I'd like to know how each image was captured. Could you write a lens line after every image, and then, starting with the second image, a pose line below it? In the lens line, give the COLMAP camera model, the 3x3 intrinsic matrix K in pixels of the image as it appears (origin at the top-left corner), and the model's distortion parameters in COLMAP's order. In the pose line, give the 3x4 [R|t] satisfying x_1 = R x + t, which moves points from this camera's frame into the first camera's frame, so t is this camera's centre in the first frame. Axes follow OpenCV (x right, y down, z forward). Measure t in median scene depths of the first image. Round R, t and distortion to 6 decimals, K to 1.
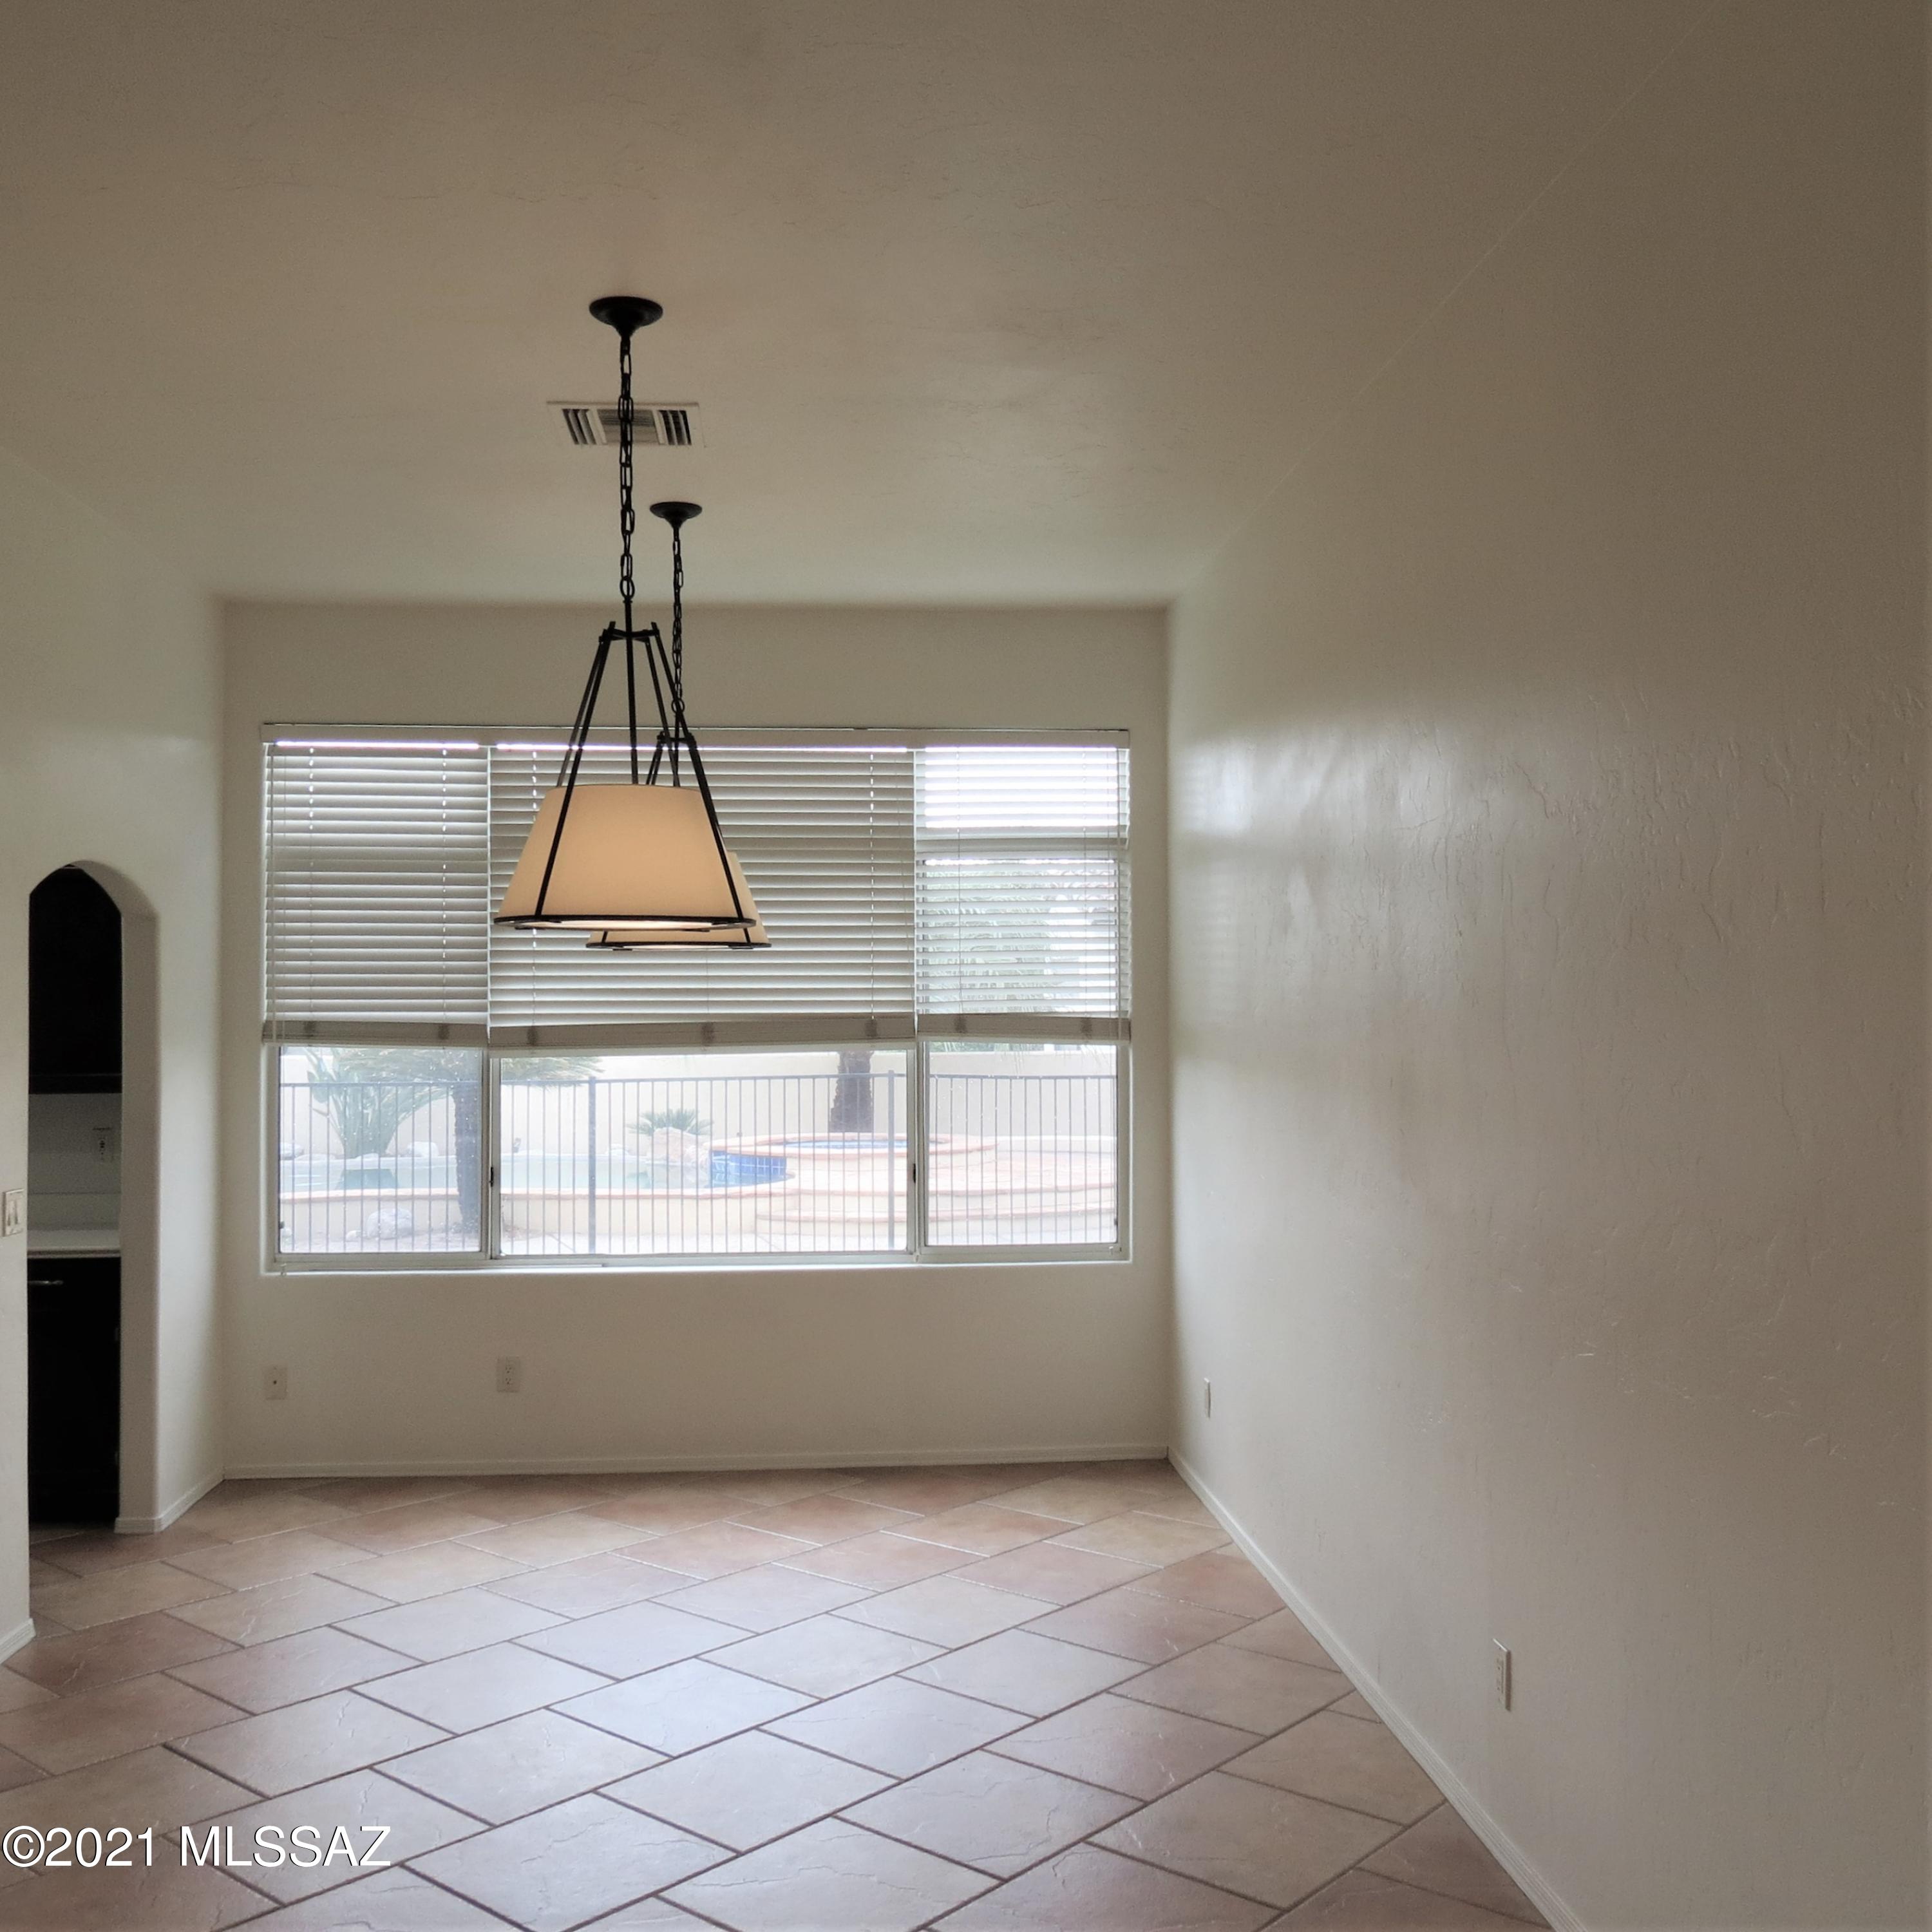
lens RADIAL K [[1934.4, 0, 966.0], [0, 1934.4, 966.0], [0, 0, 1]] dist [-0.007563, -0.016214]
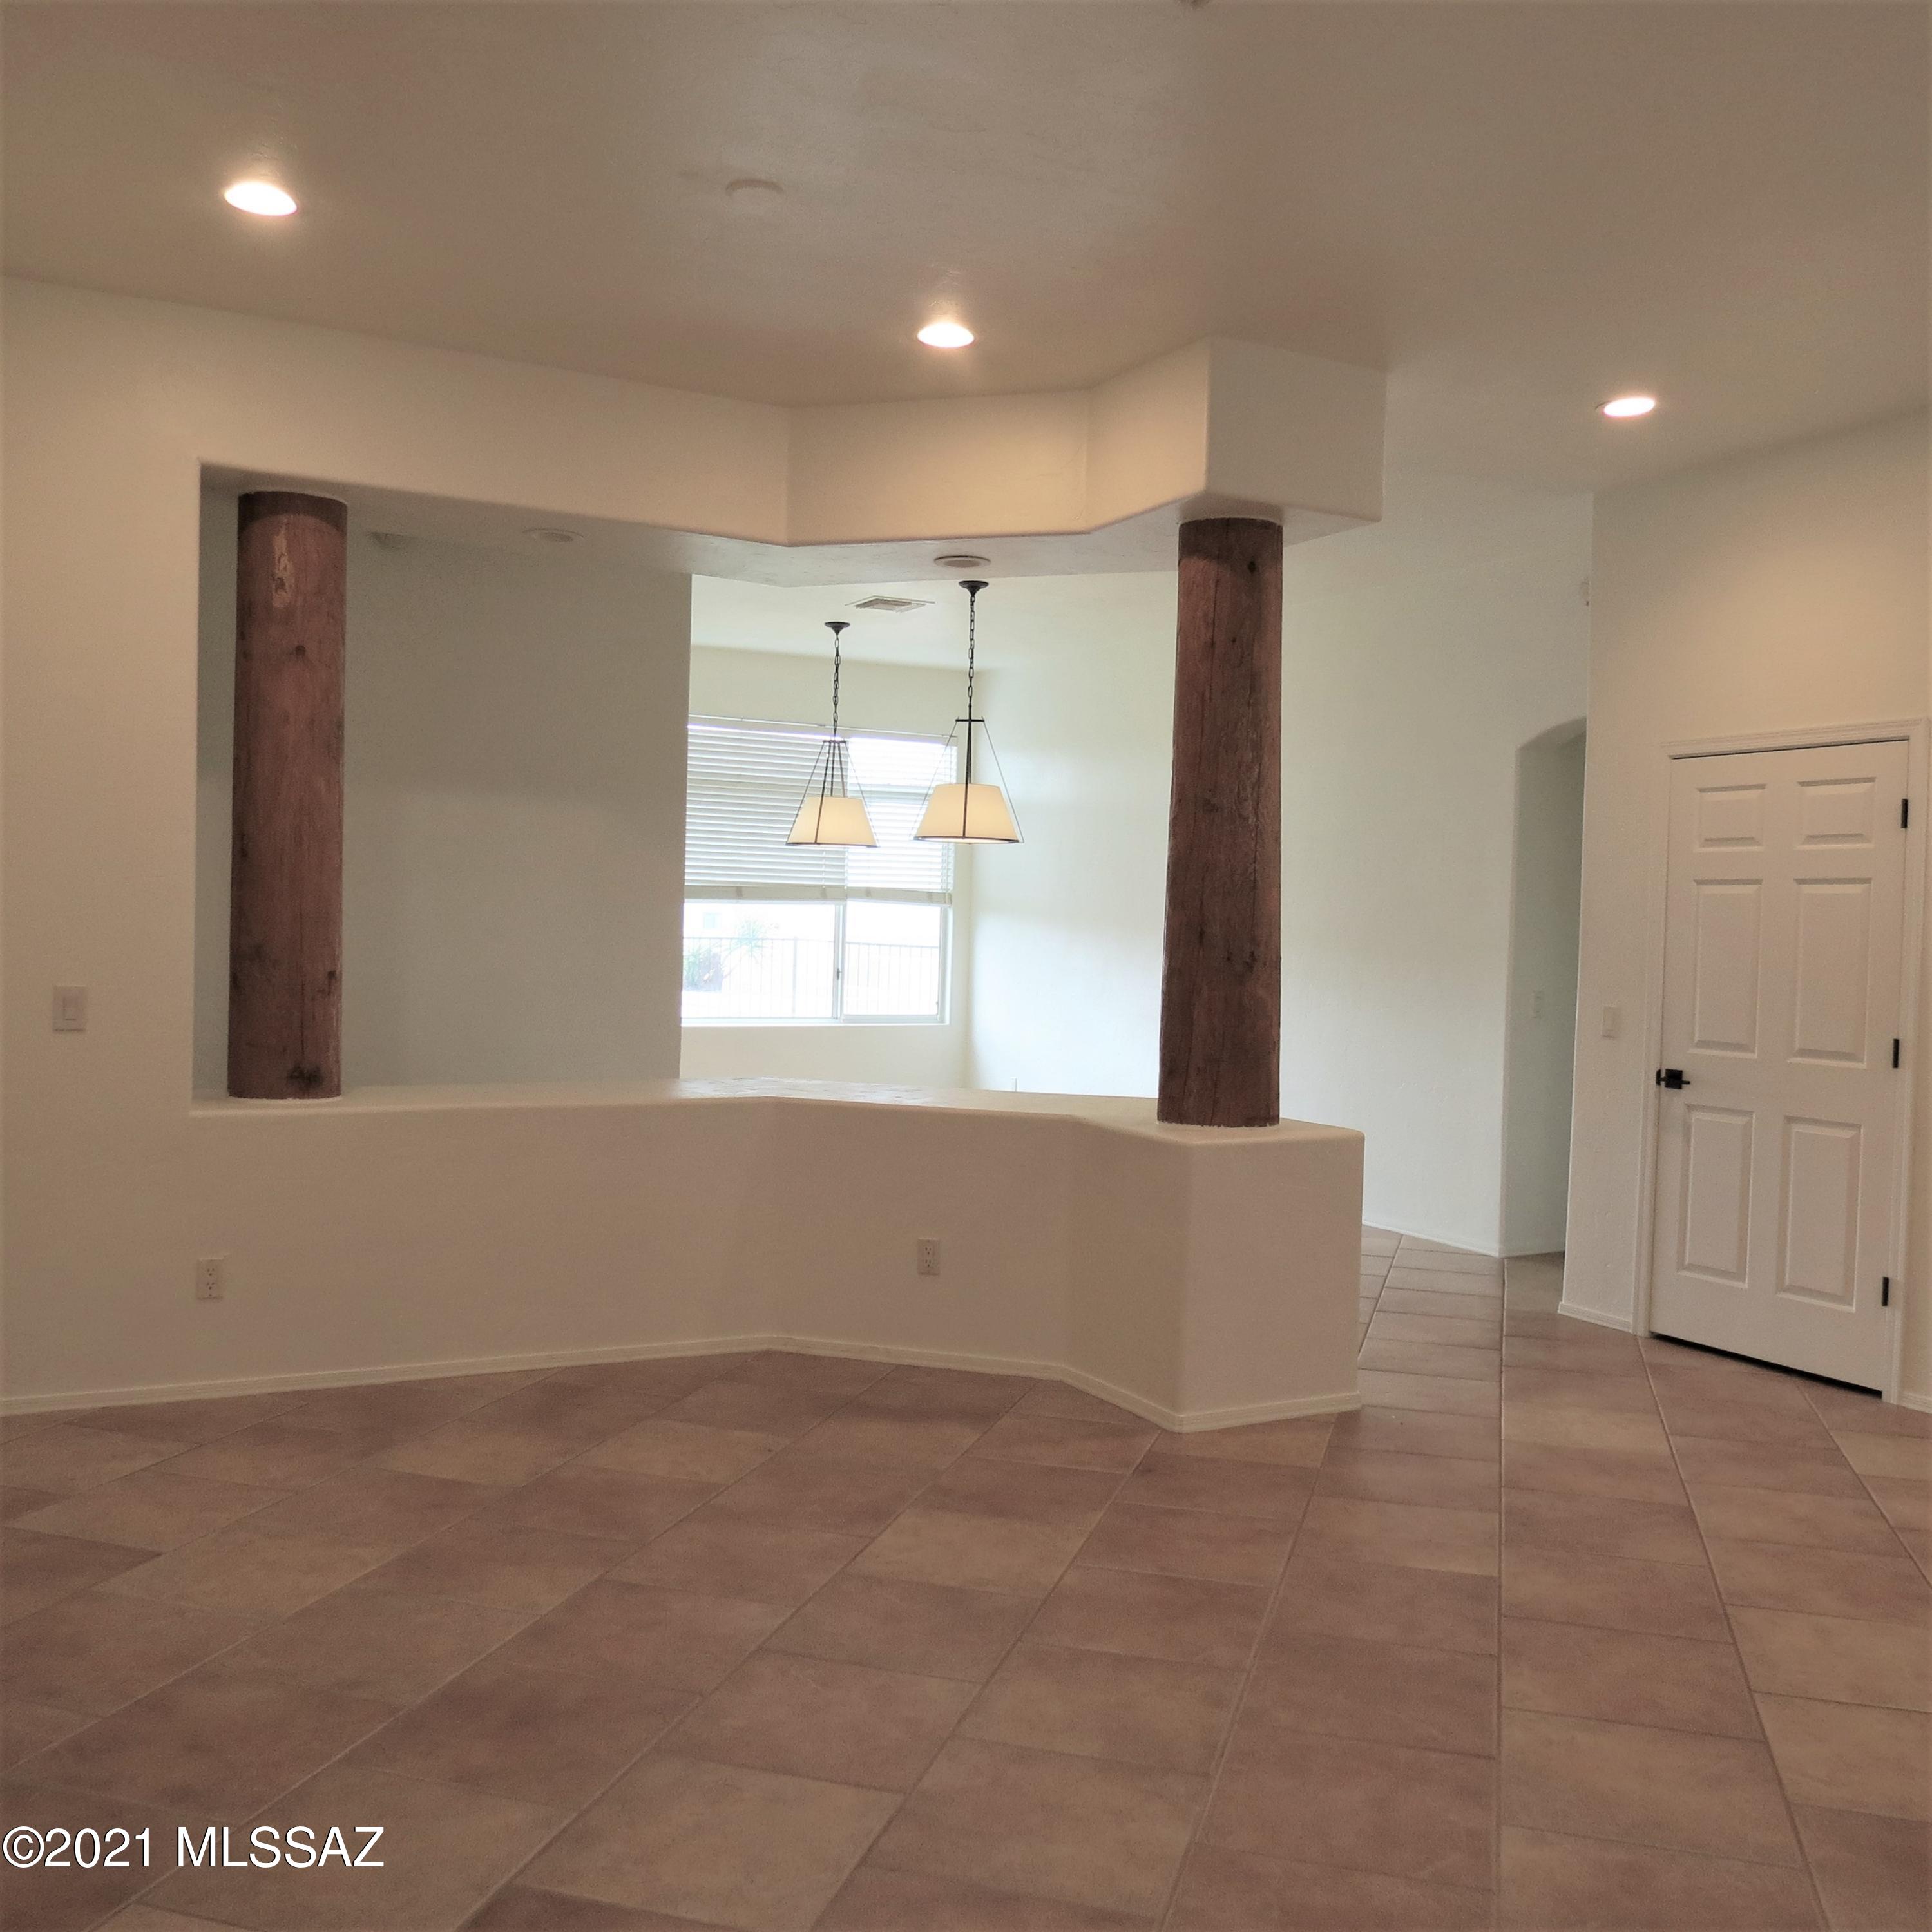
lens RADIAL K [[1871.8, 0, 966.0], [0, 1871.8, 966.0], [0, 0, 1]] dist [0.001239, -0.003322]
pose [[0.909803, 0.021739, 0.414470, -0.639846], [-0.047021, 0.997597, 0.050891, 0.005211], [-0.412368, -0.065789, 0.908639, -0.629850]]
